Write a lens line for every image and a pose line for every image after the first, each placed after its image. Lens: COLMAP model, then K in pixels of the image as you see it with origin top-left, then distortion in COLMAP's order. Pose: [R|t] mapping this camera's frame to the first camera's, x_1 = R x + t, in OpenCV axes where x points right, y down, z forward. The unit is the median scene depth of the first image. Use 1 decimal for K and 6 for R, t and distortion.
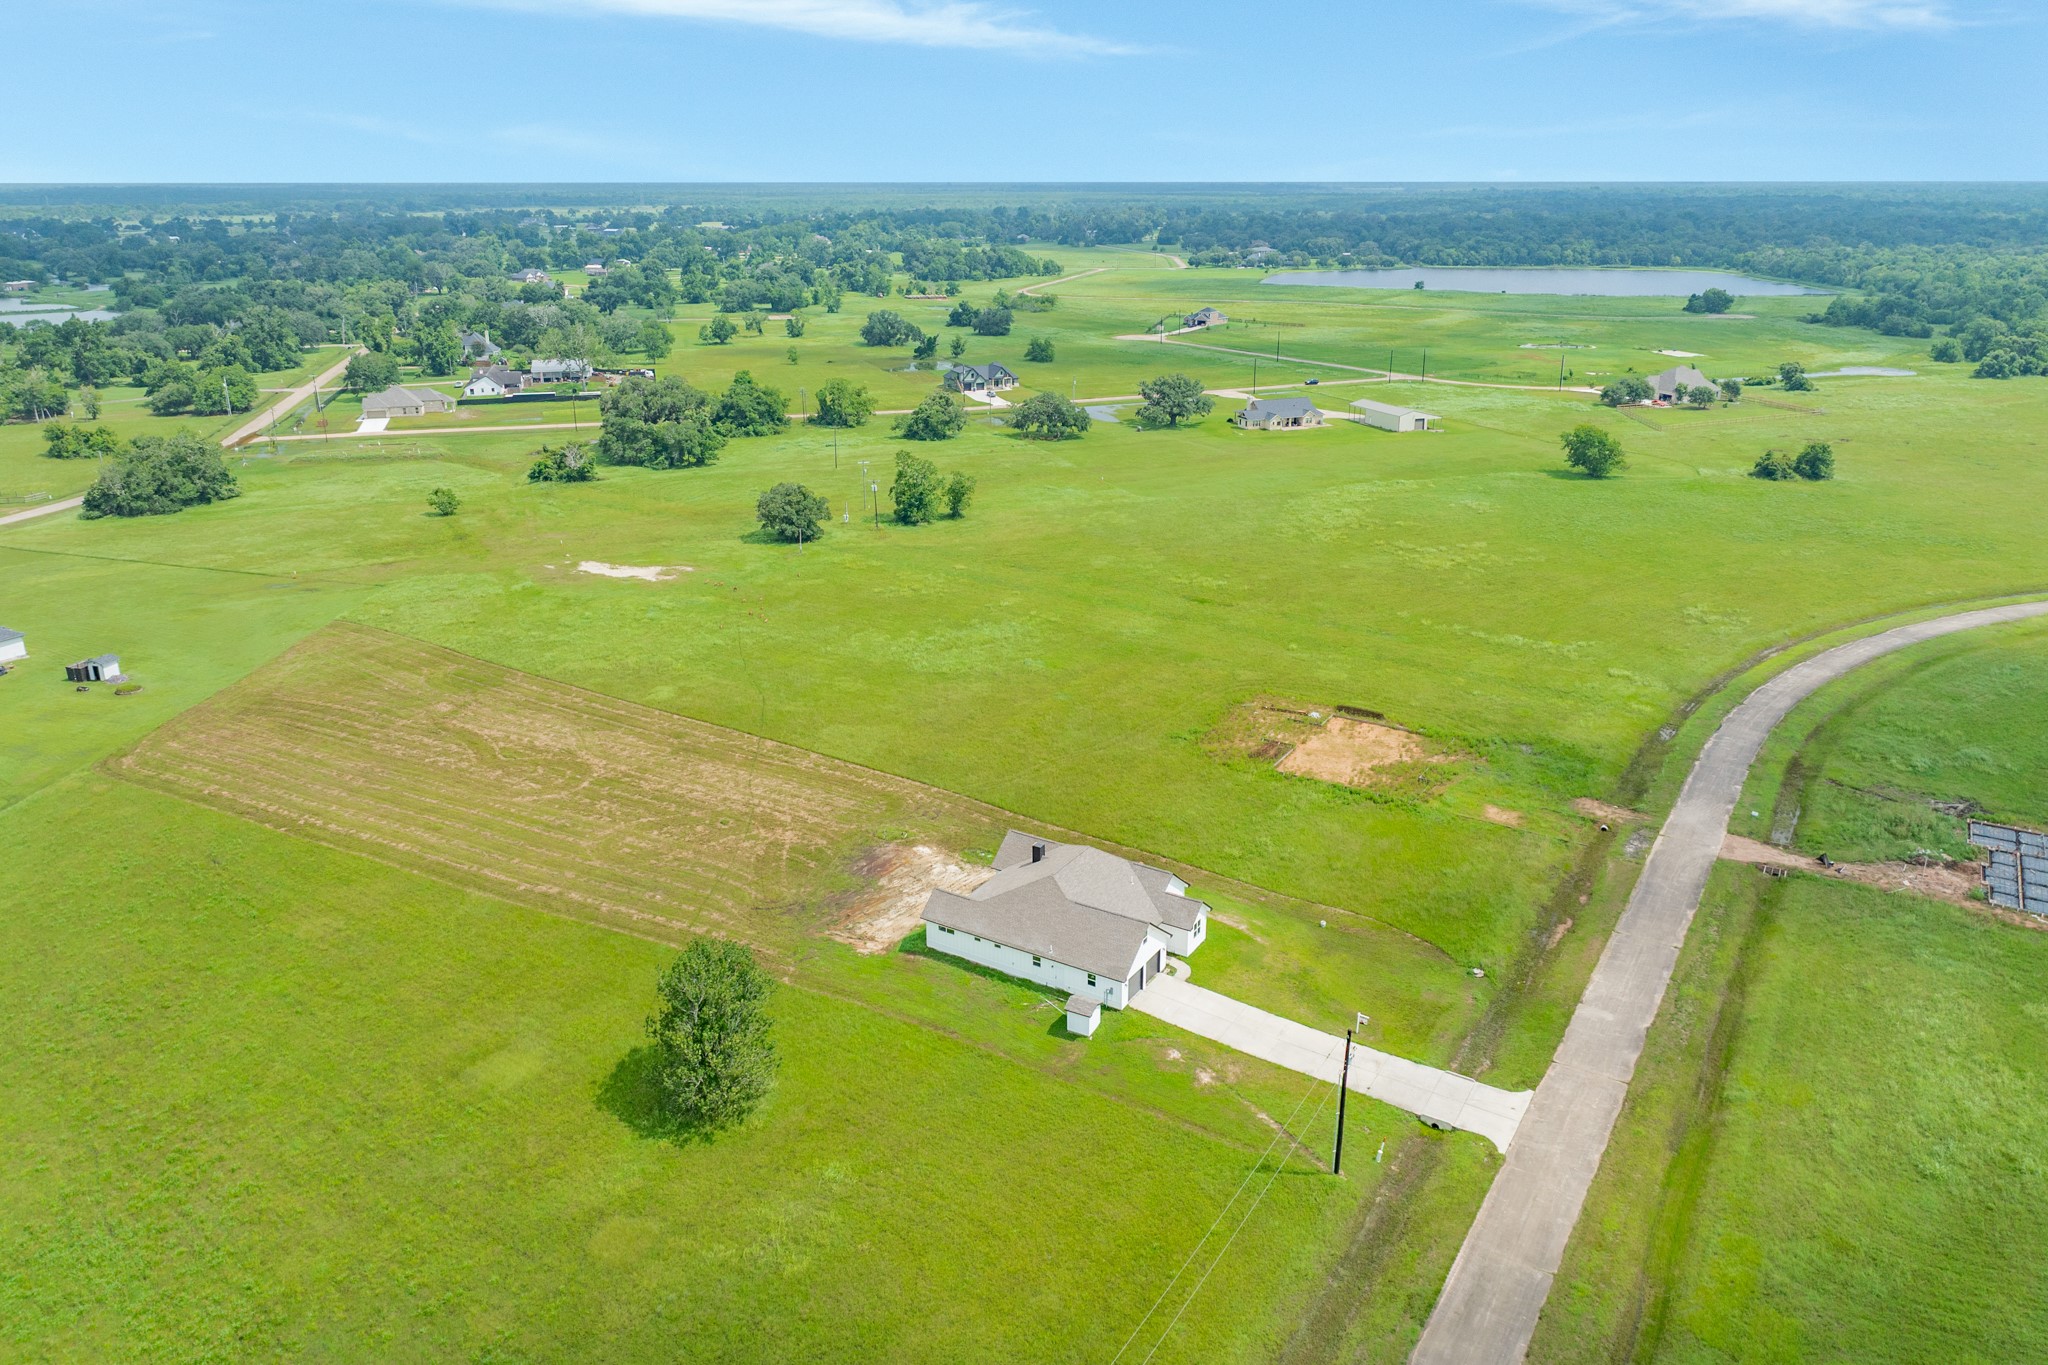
lens RADIAL K [[1433.5, 0, 1045.0], [0, 1433.5, 678.8], [0, 0, 1]] dist [-0.002470, 0.002254]
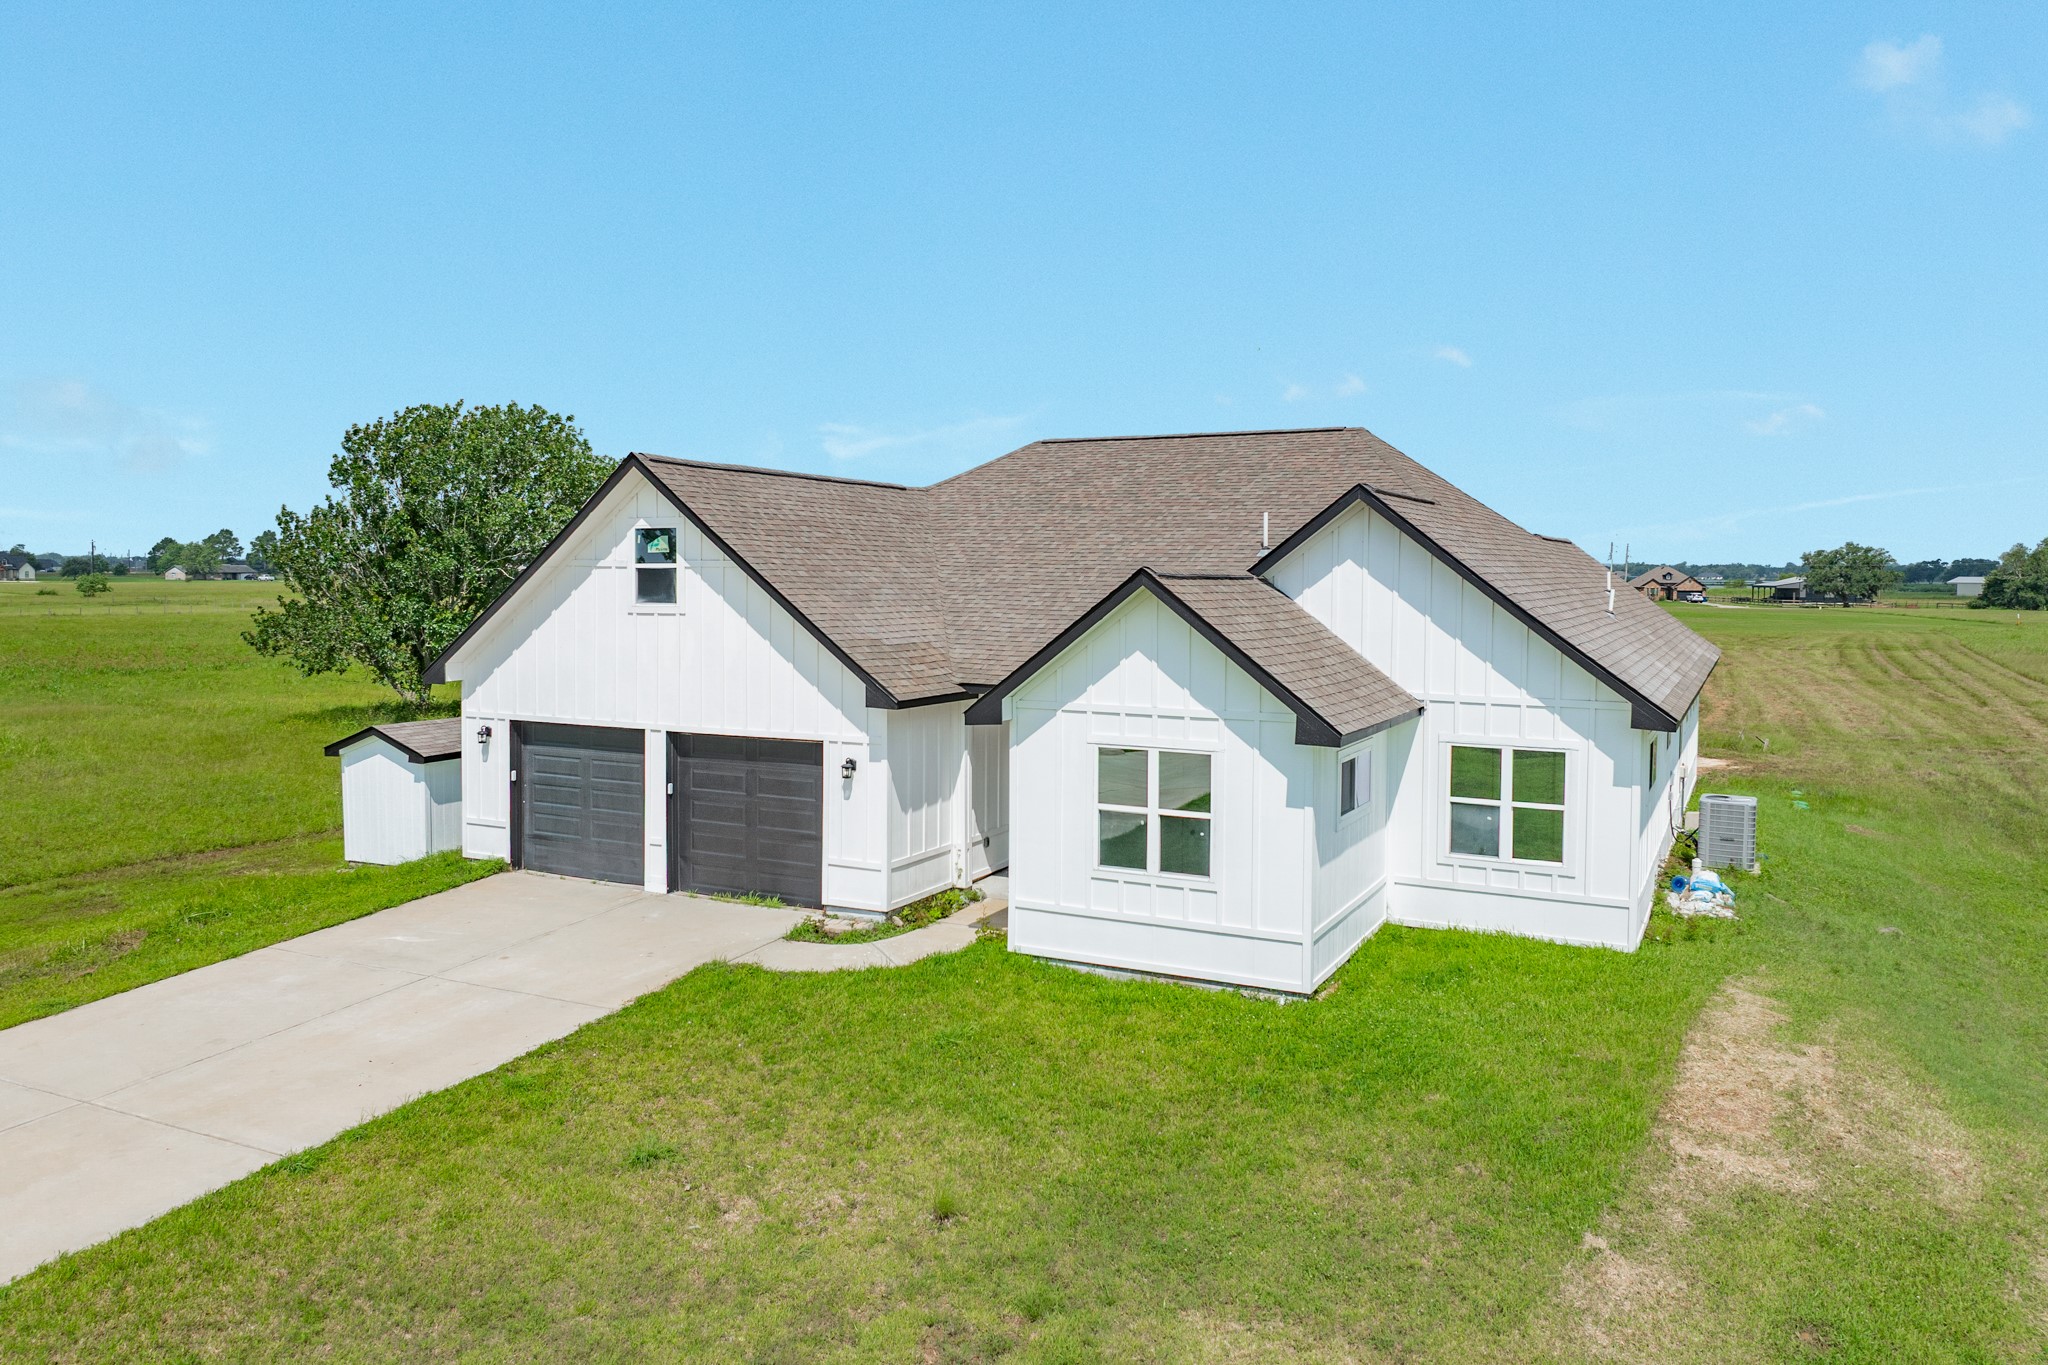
lens RADIAL K [[1433.5, 0, 1020.3], [0, 1433.5, 676.1], [0, 0, 1]] dist [-0.002470, 0.002254]
pose [[0.071483, 0.072324, -0.994816, 0.155804], [-0.339953, 0.939419, 0.043869, 0.107970], [0.937722, 0.335055, 0.091739, 0.649652]]
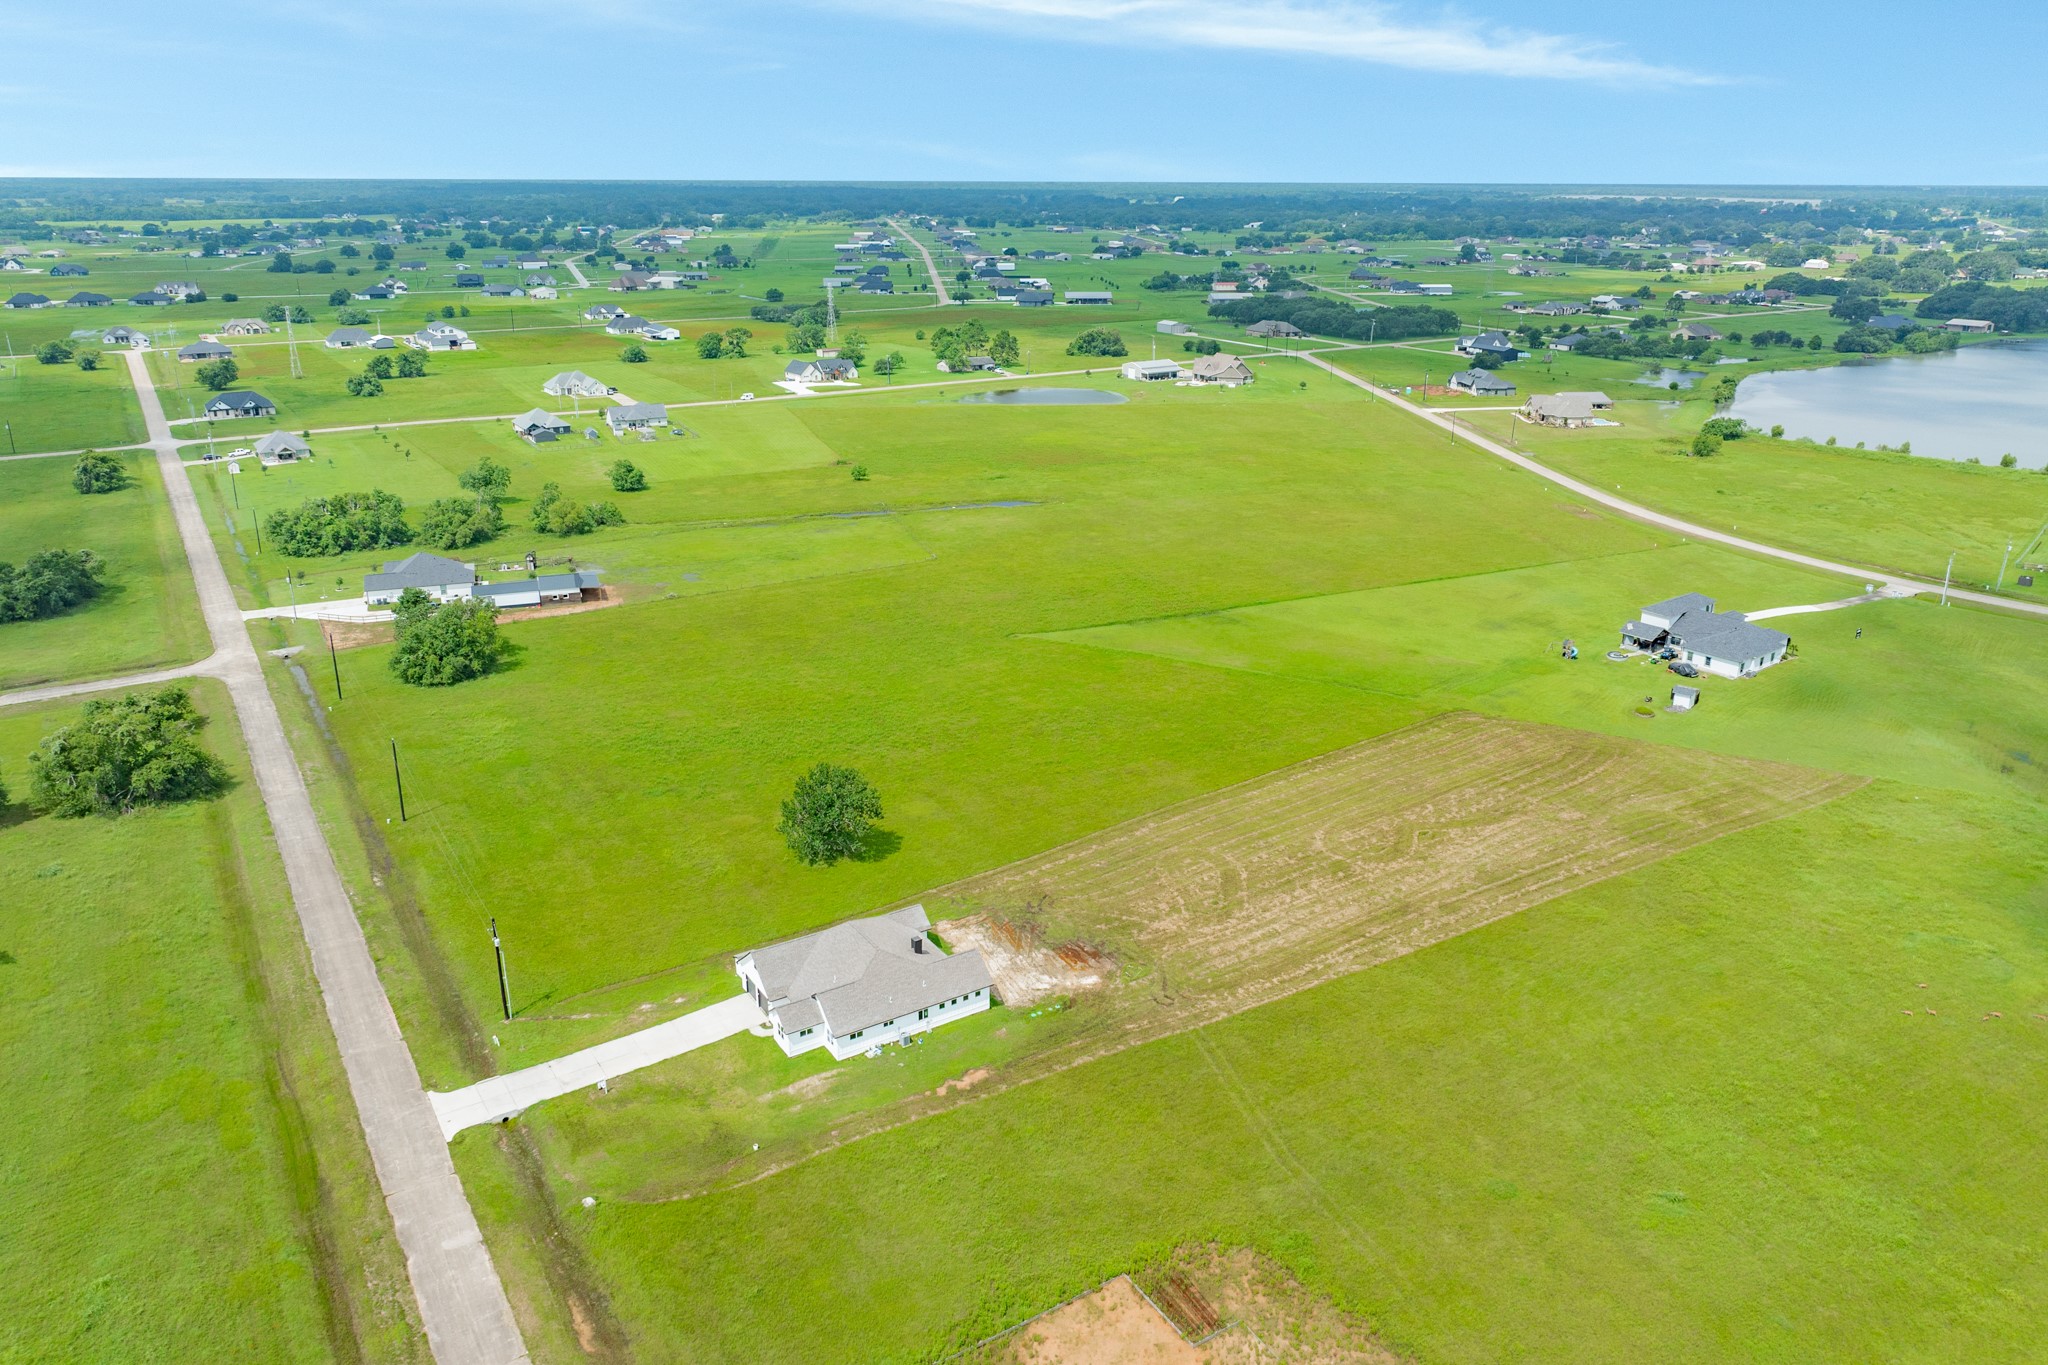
lens RADIAL K [[1433.5, 0, 1027.0], [0, 1433.5, 673.4], [0, 0, 1]] dist [-0.002470, 0.002254]
pose [[-0.439477, 0.301836, -0.846023, 0.581498], [-0.301723, 0.837525, 0.455538, -0.409803], [0.846063, 0.455463, -0.277003, 0.894192]]
